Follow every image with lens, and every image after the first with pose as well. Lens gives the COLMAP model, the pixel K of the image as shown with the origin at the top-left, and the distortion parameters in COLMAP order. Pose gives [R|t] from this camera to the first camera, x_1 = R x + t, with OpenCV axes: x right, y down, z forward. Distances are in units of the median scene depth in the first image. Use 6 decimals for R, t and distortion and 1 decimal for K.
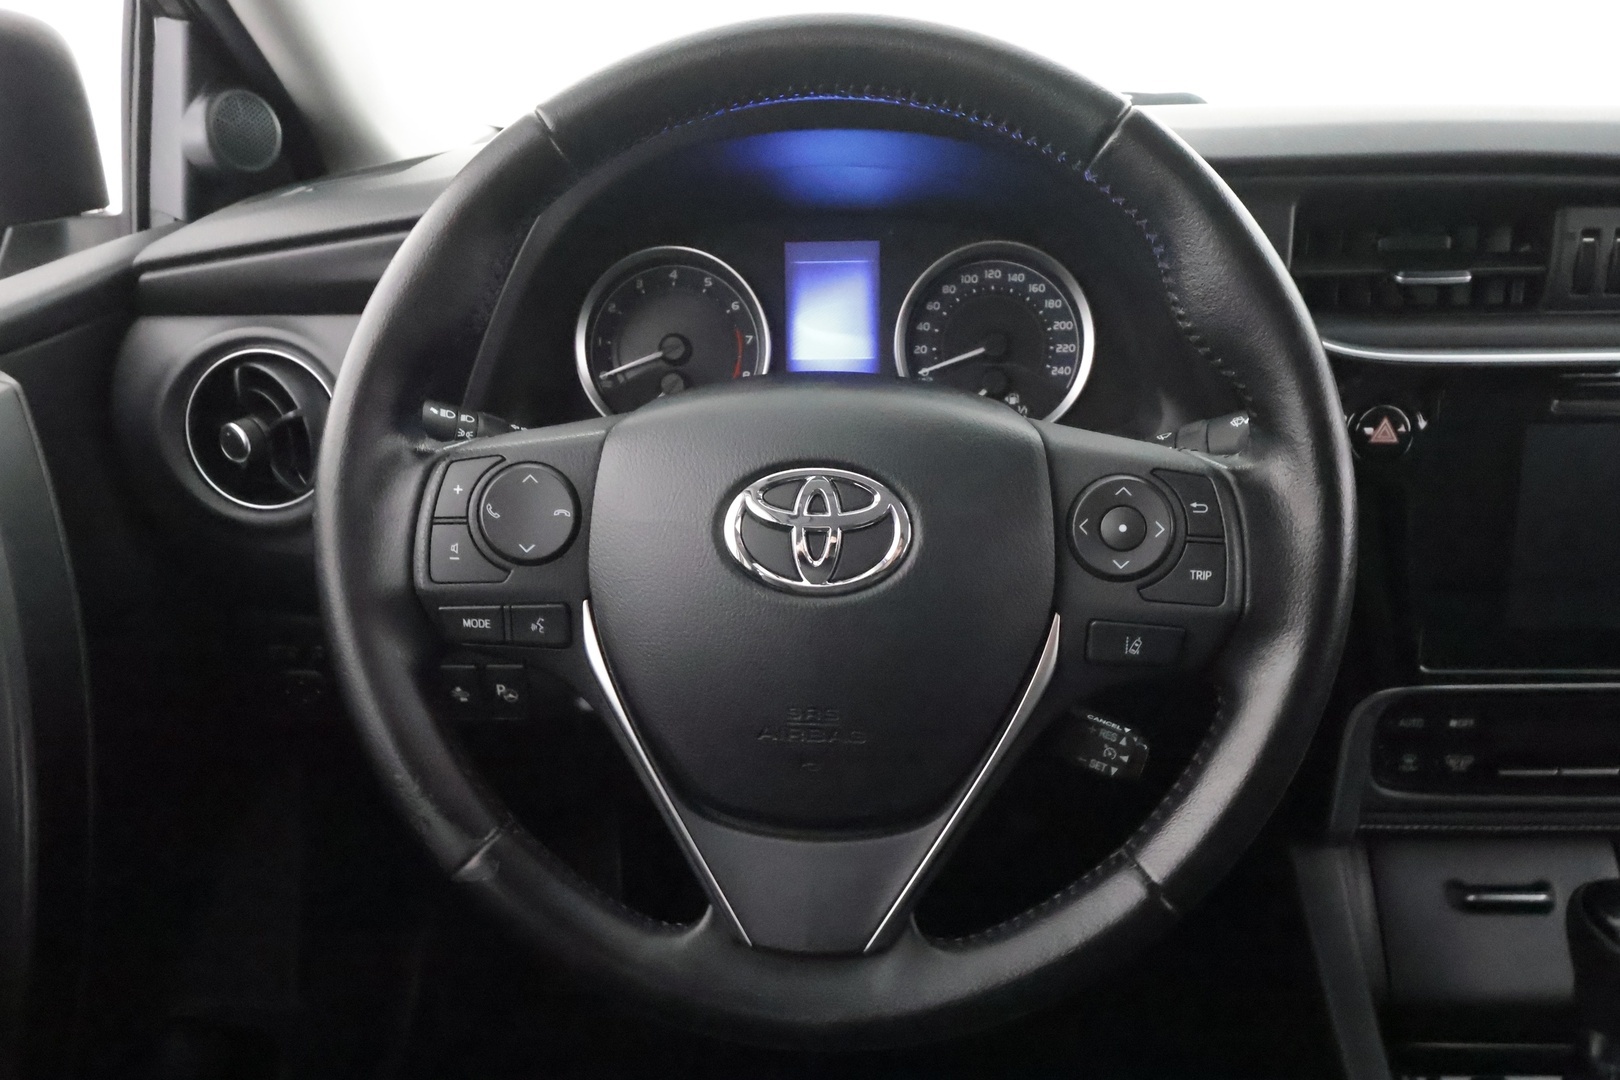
lens RADIAL K [[1186.6, 0, 813.2], [0, 1186.6, 546.6], [0, 0, 1]] dist [0.000589, -0.005054]
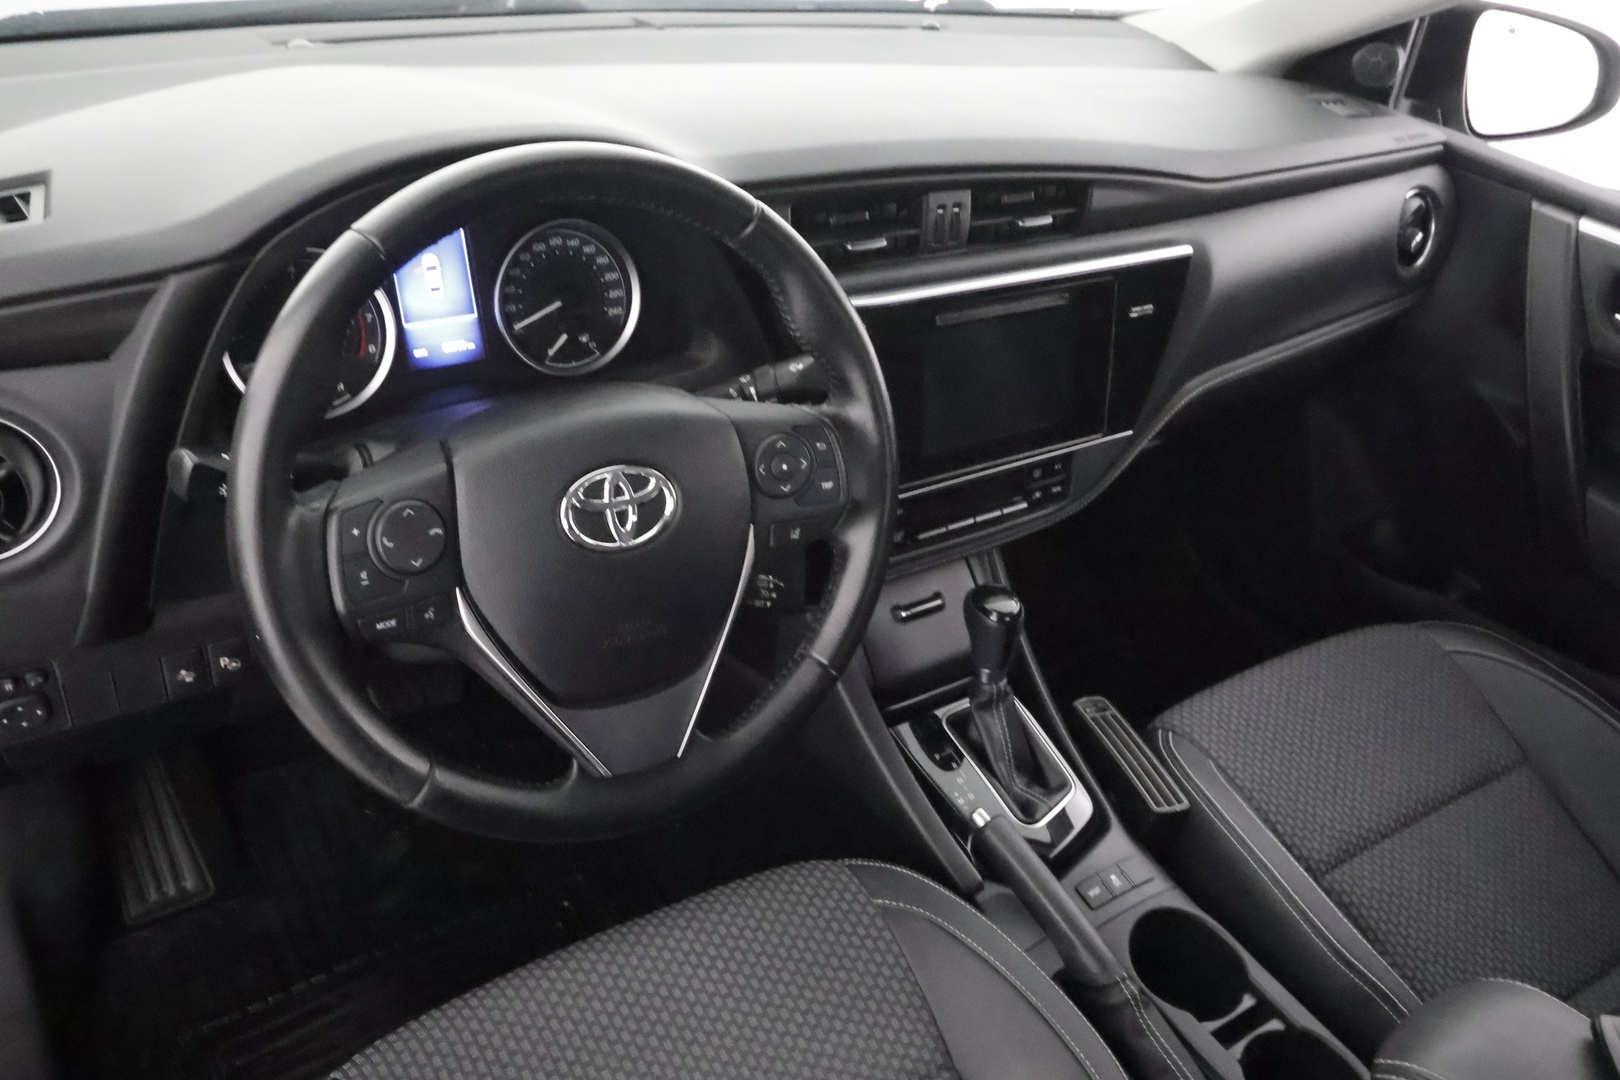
lens RADIAL K [[1286.2, 0, 824.1], [0, 1286.2, 530.5], [0, 0, 1]] dist [0.005731, -0.008812]
pose [[0.805169, -0.226163, 0.548227, -0.608136], [0.119246, 0.967288, 0.223907, -0.283208], [-0.580933, -0.114909, 0.805800, -0.424424]]
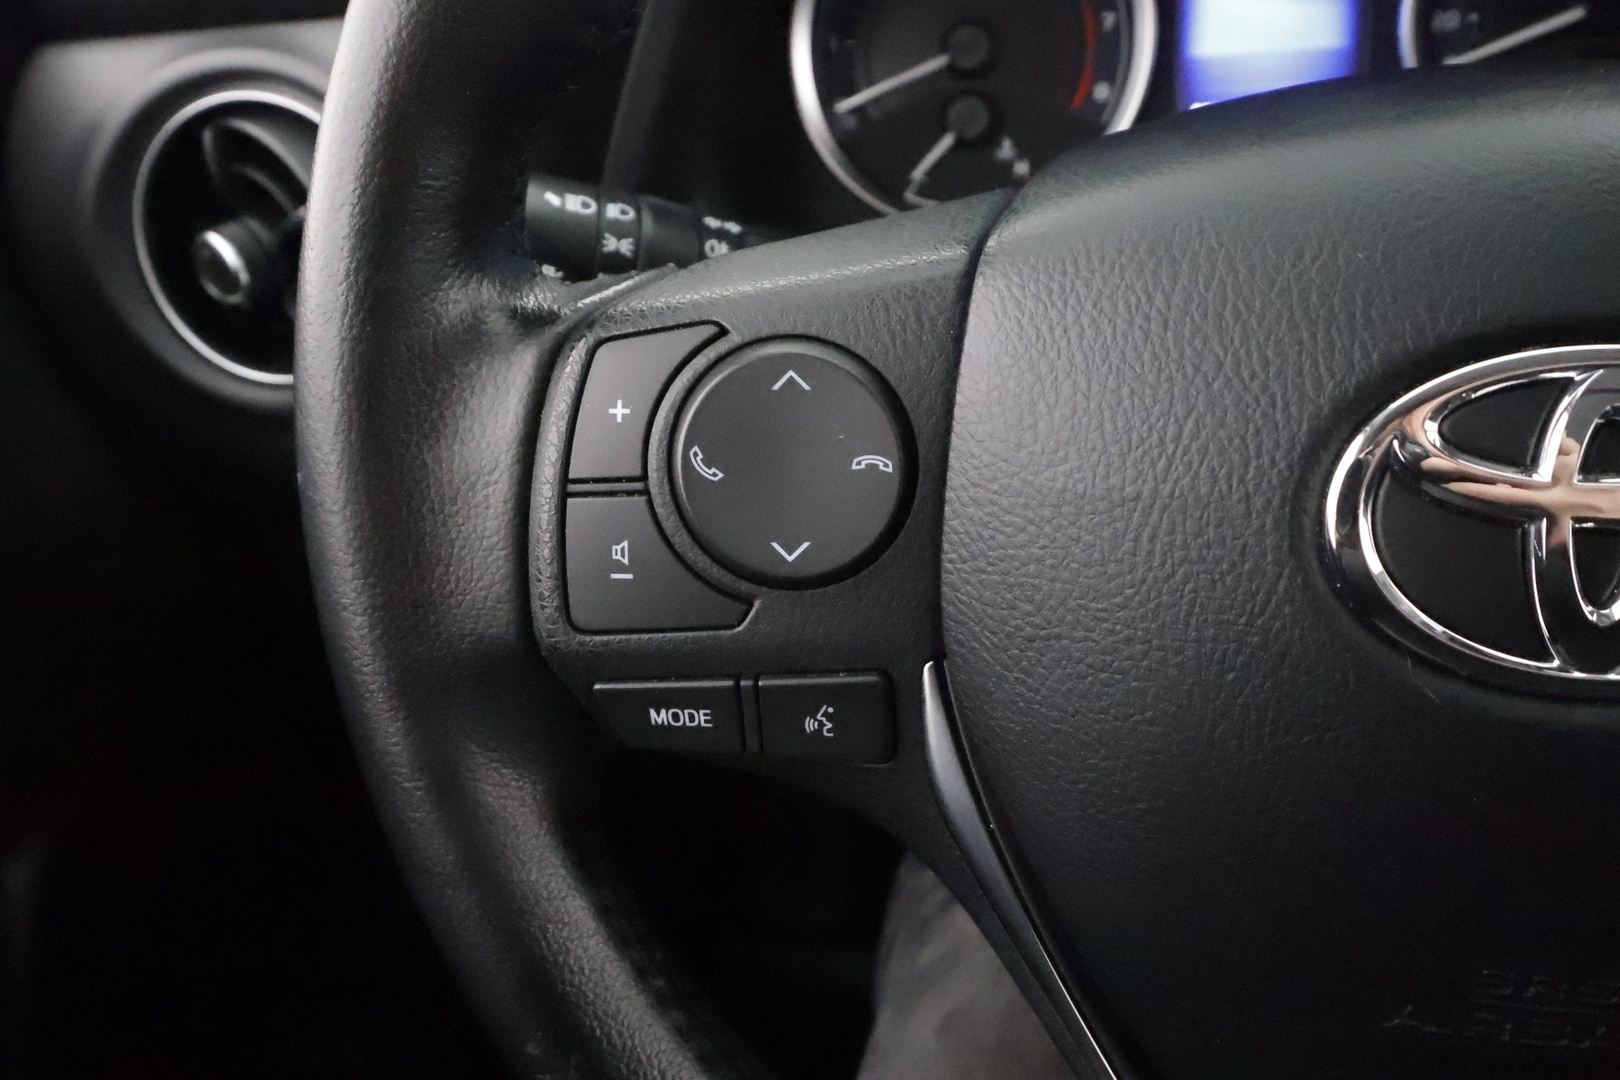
lens RADIAL K [[1286.2, 0, 803.3], [0, 1286.2, 533.3], [0, 0, 1]] dist [0.005731, -0.008812]
pose [[0.990492, -0.012192, -0.137030, -0.159438], [0.036709, 0.983372, 0.177852, -0.076602], [0.132583, -0.181191, 0.974470, 0.513753]]
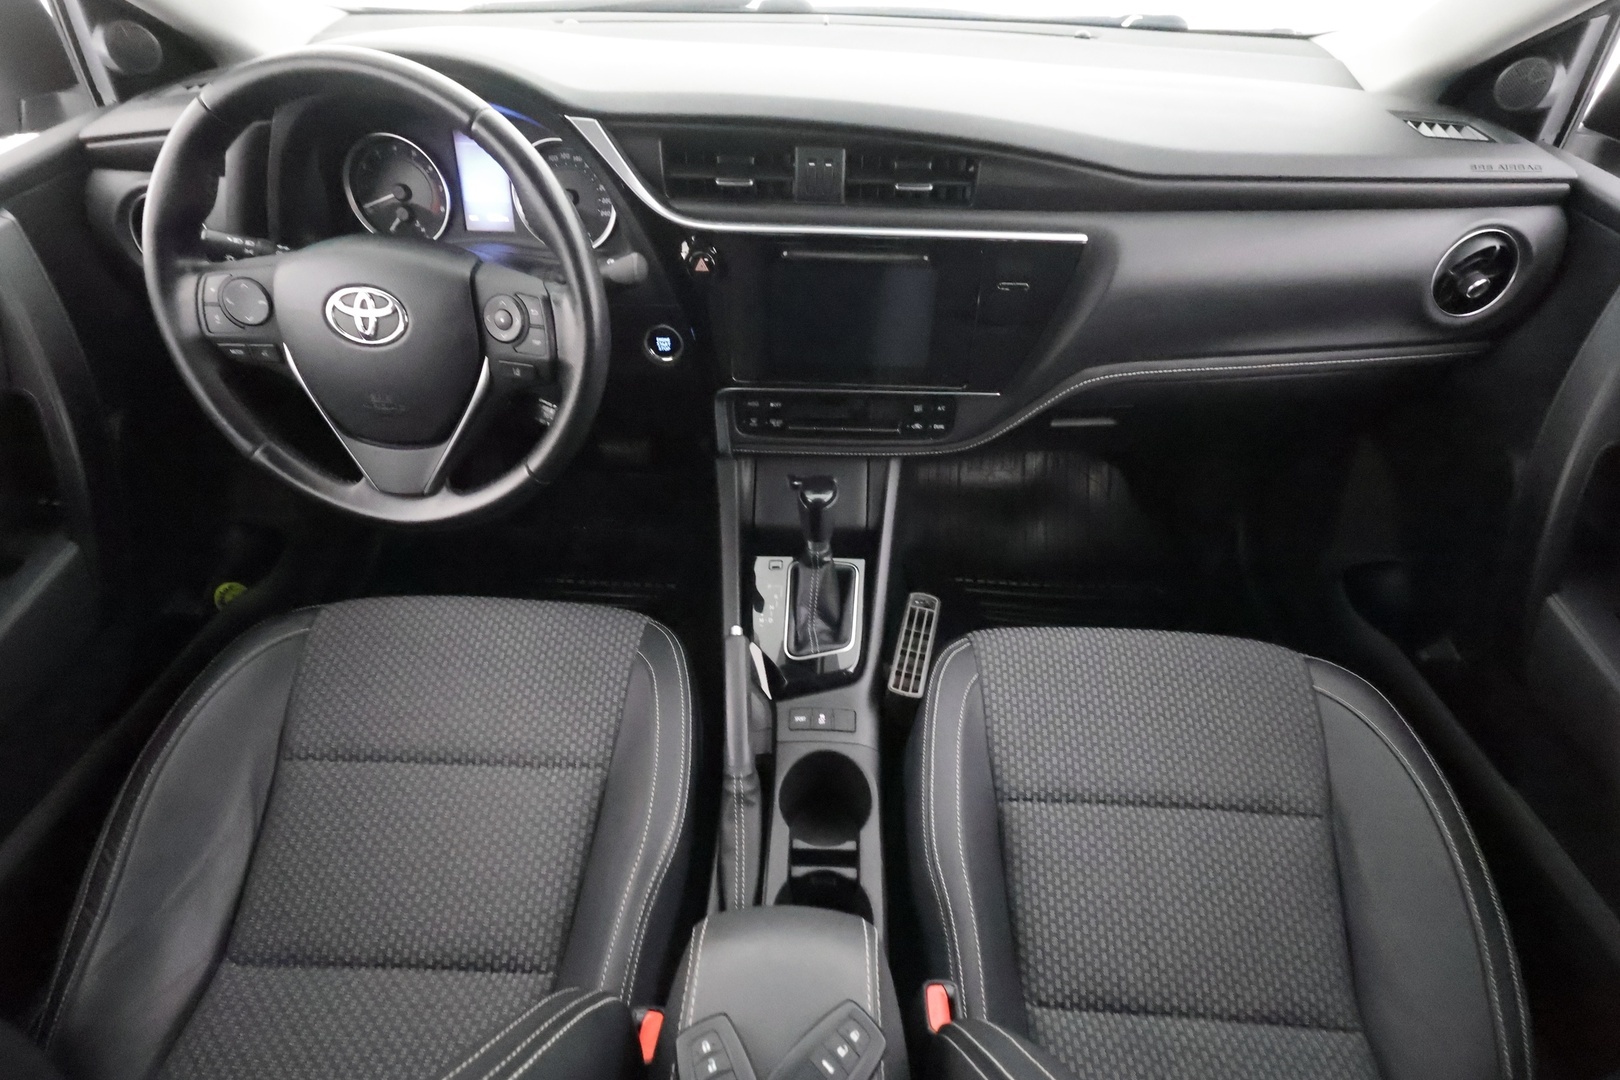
lens RADIAL K [[759.6, 0, 809.4], [0, 759.6, 538.6], [0, 0, 1]] dist [0.003245, -0.000168]
pose [[0.999470, 0.026510, 0.018915, 0.730242], [-0.031464, 0.935891, 0.350882, -0.134895], [-0.008401, -0.351291, 0.936229, -0.460678]]
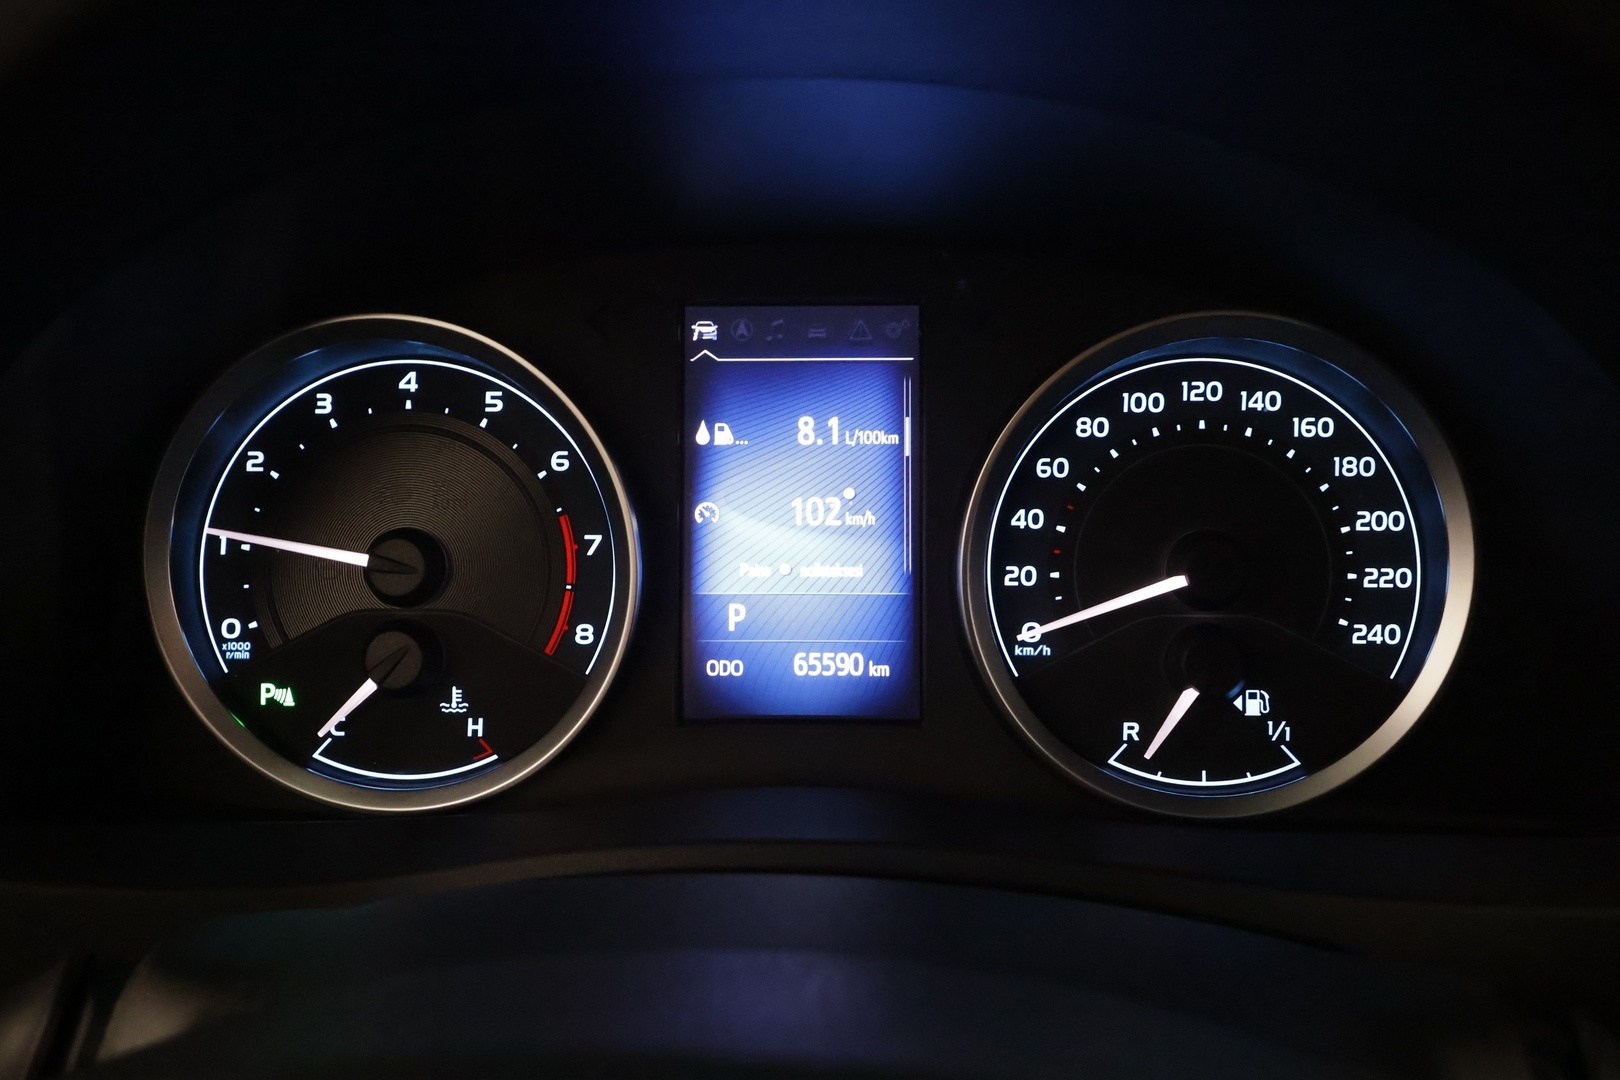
lens RADIAL K [[1286.2, 0, 799.0], [0, 1286.2, 537.5], [0, 0, 1]] dist [0.005731, -0.008812]
pose [[0.999921, 0.009357, 0.008372, 0.017129], [-0.008766, 0.997644, -0.068047, -0.207135], [-0.008989, 0.067968, 0.997647, 0.791075]]
